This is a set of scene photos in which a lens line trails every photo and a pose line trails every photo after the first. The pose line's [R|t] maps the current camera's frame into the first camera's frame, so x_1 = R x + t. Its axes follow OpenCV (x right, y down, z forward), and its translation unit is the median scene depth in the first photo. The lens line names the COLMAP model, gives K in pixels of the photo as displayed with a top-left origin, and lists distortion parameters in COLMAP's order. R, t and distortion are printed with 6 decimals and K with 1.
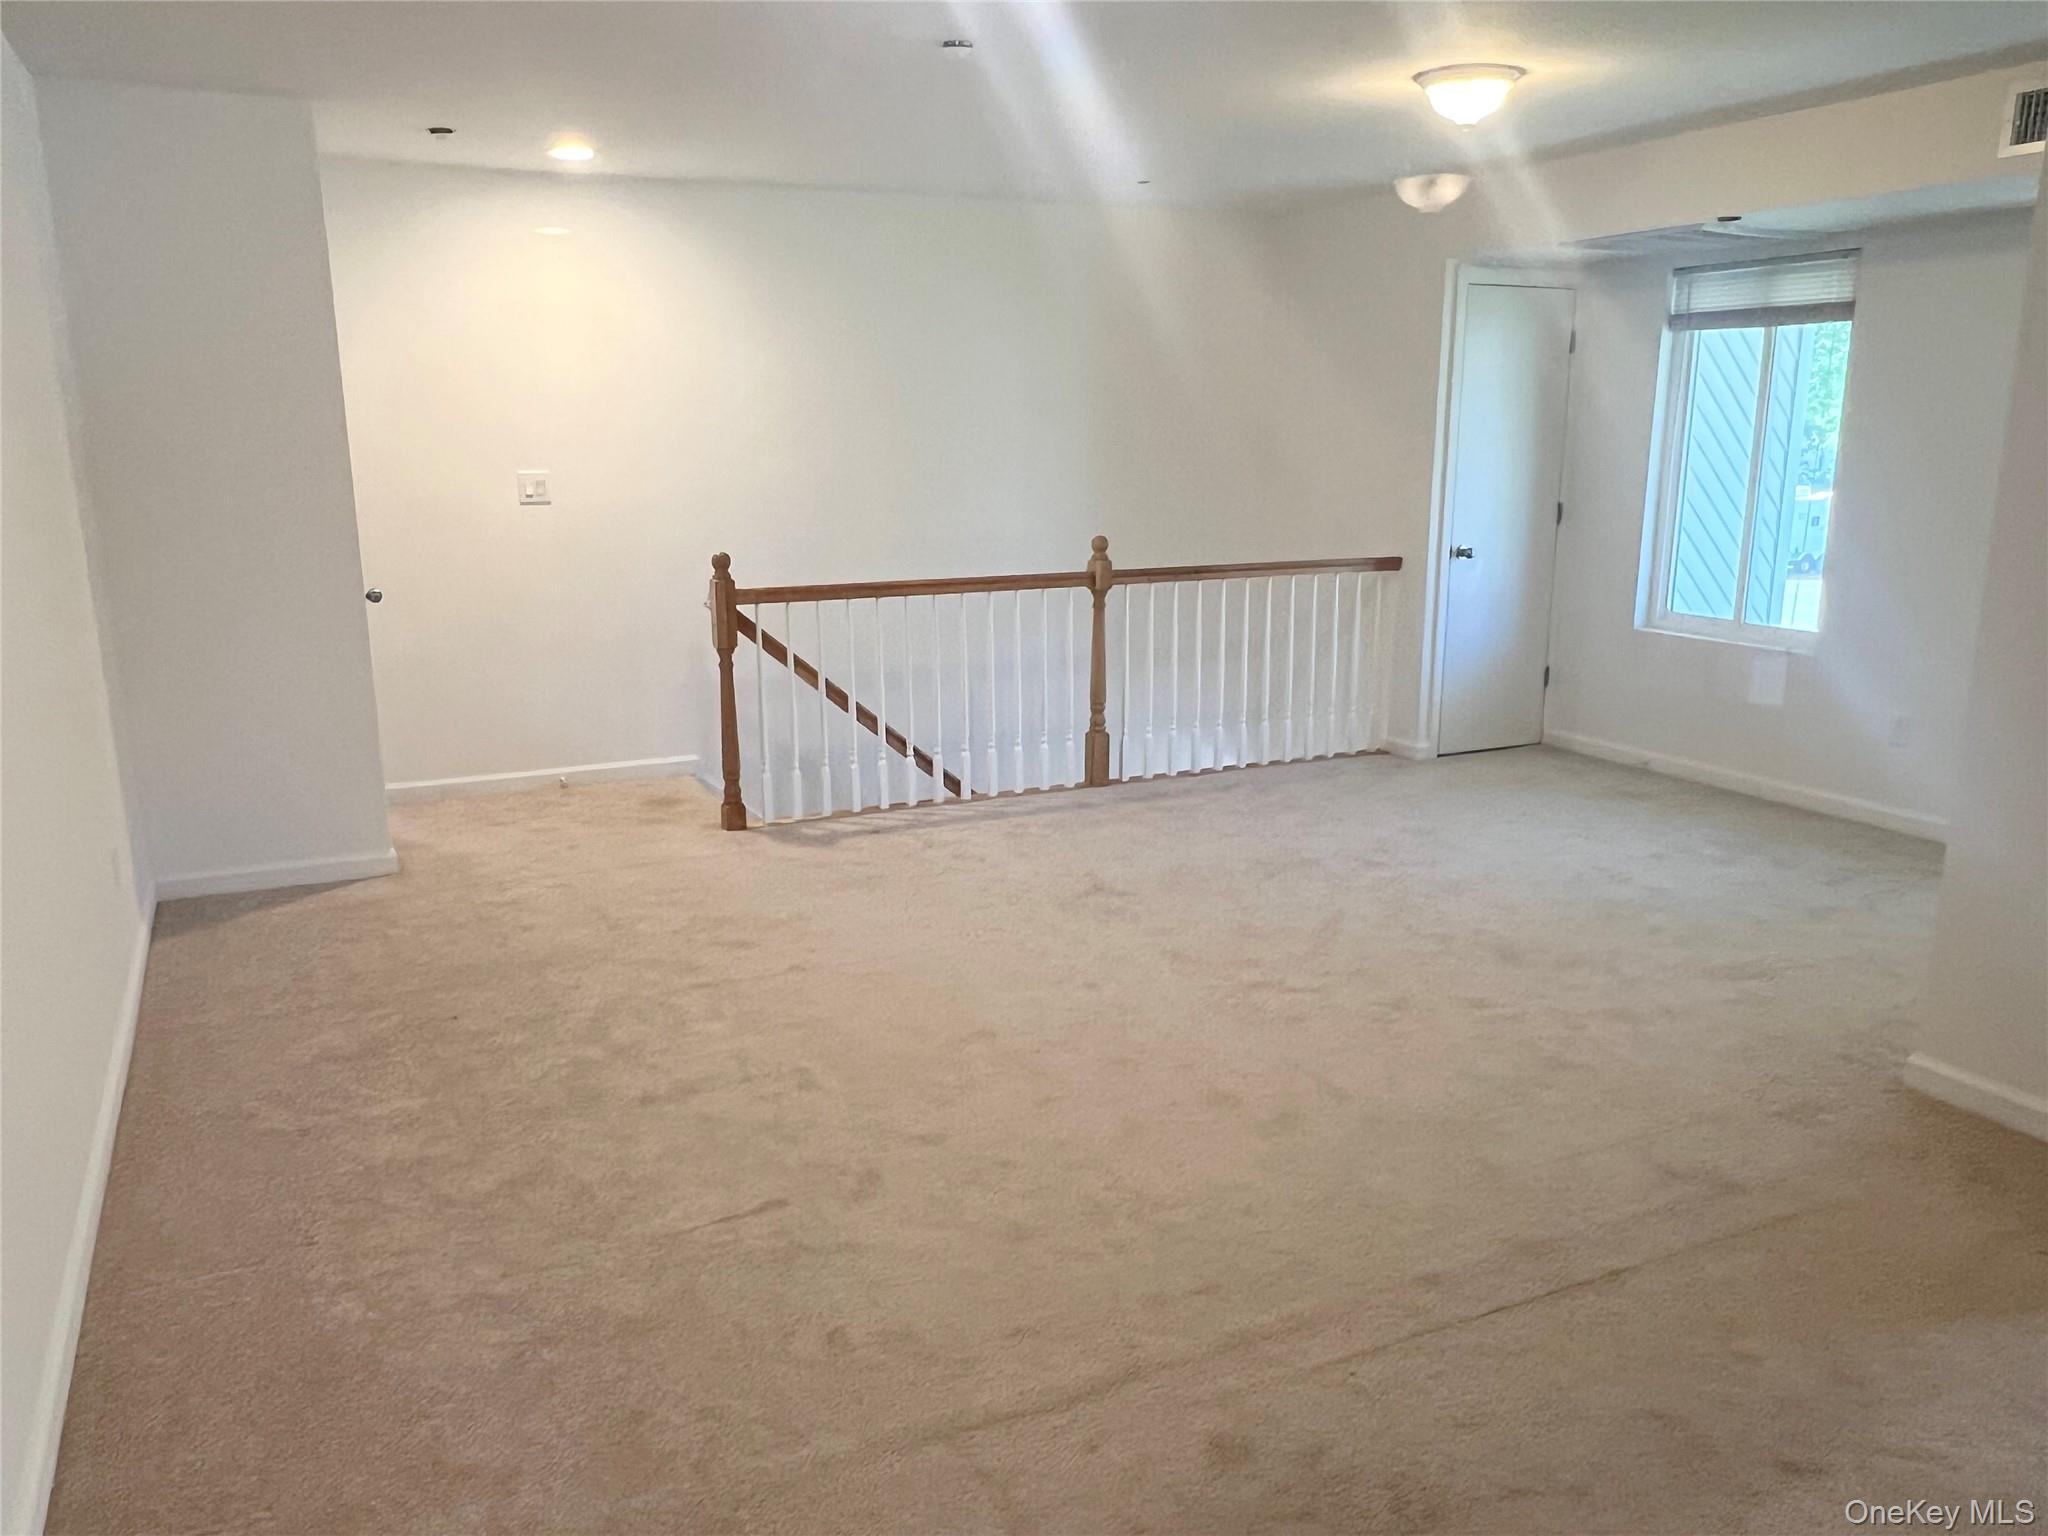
lens RADIAL K [[1540.6, 0, 1020.6], [0, 1540.6, 817.0], [0, 0, 1]] dist [0.000063, -0.002236]
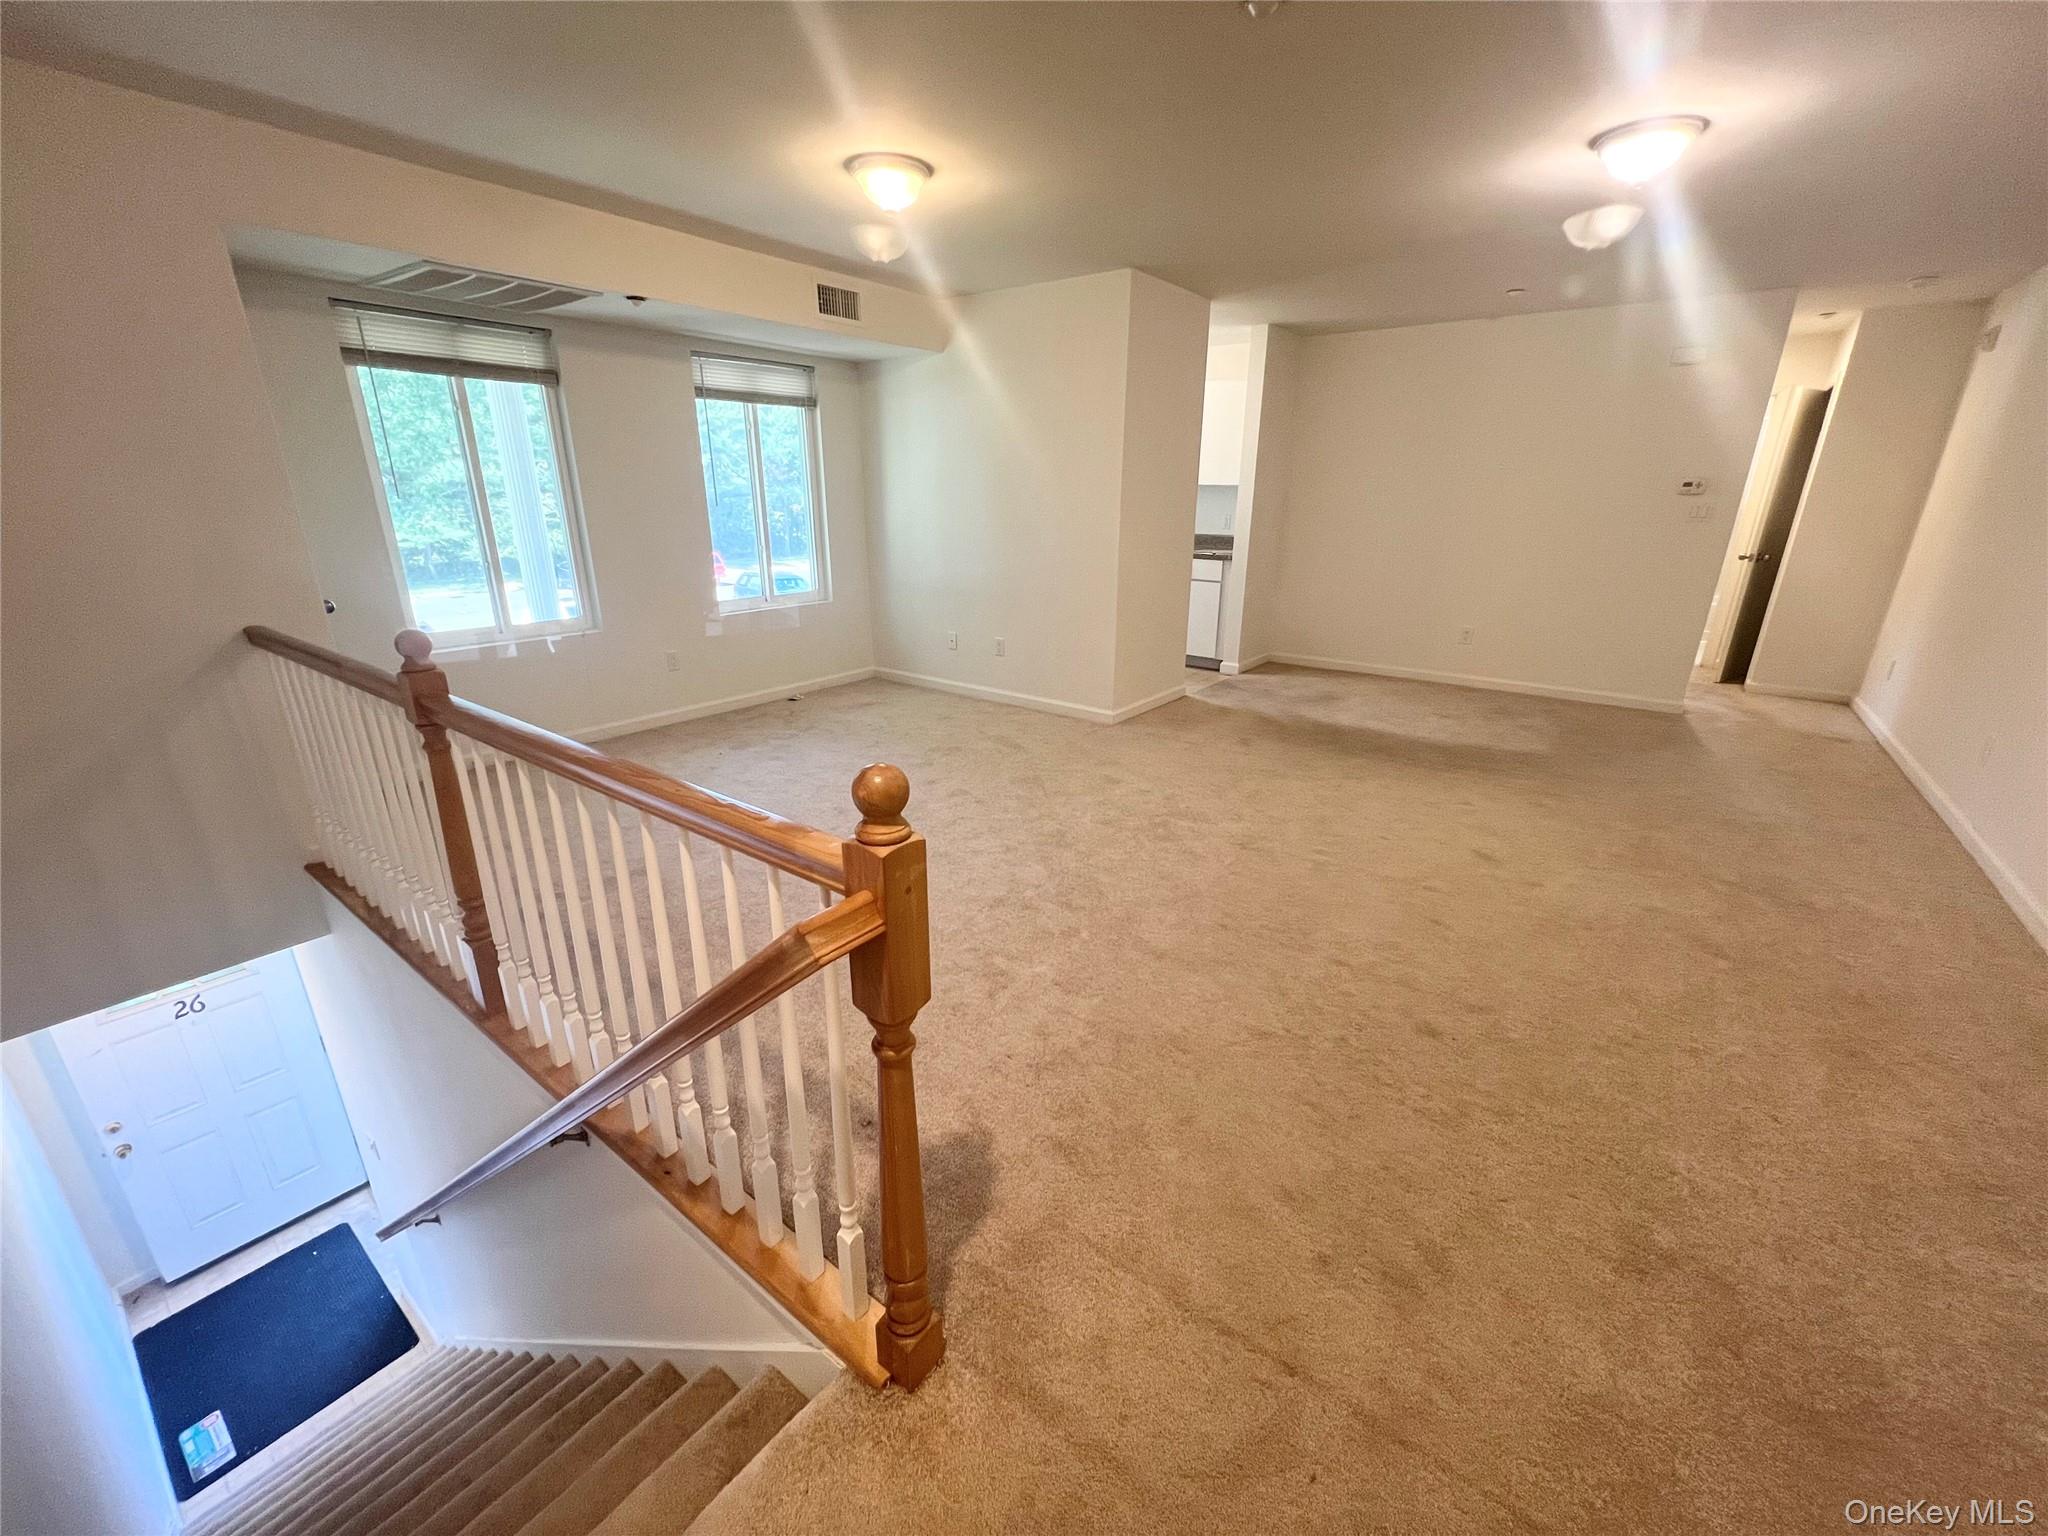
lens RADIAL K [[810.7, 0, 1024.0], [0, 810.7, 768.0], [0, 0, 1]] dist [0.001342, 0.000047]
pose [[-0.456928, -0.302575, 0.836460, -0.362344], [0.198262, 0.882067, 0.427376, -0.250188], [-0.867127, 0.361118, -0.343052, 1.015741]]
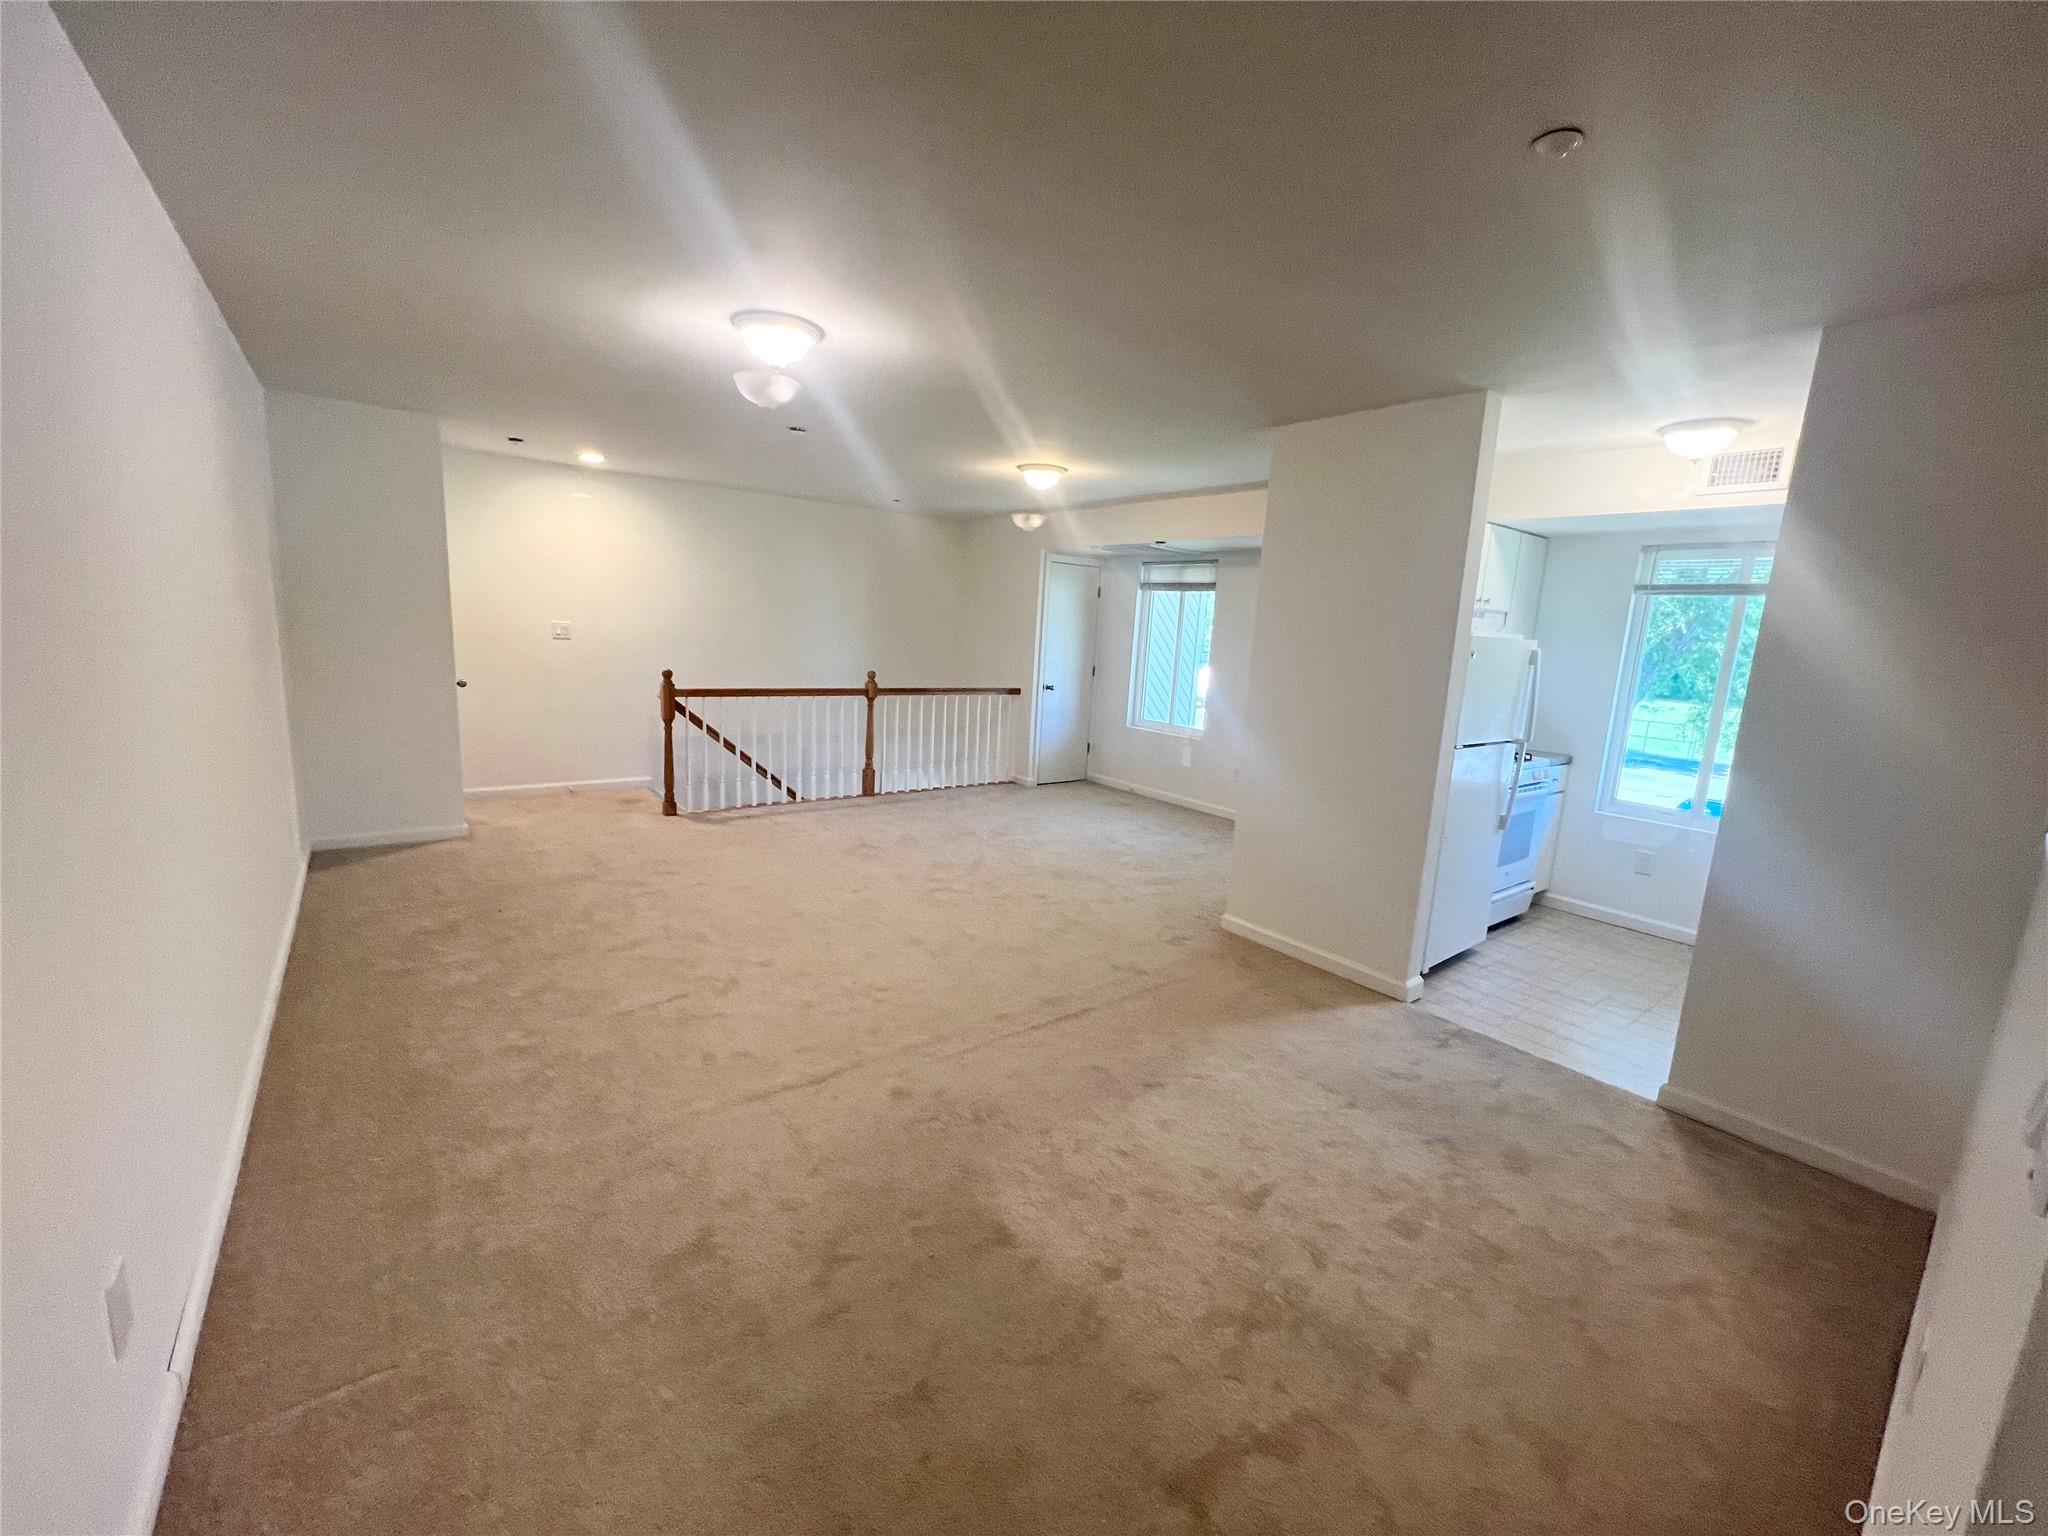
lens RADIAL K [[810.7, 0, 1024.0], [0, 810.7, 768.0], [0, 0, 1]] dist [0.001342, 0.000047]
pose [[0.975752, 0.021916, 0.217780, 0.020225], [-0.006987, 0.997586, -0.069087, 0.016215], [-0.218768, 0.065891, 0.973550, -0.066362]]
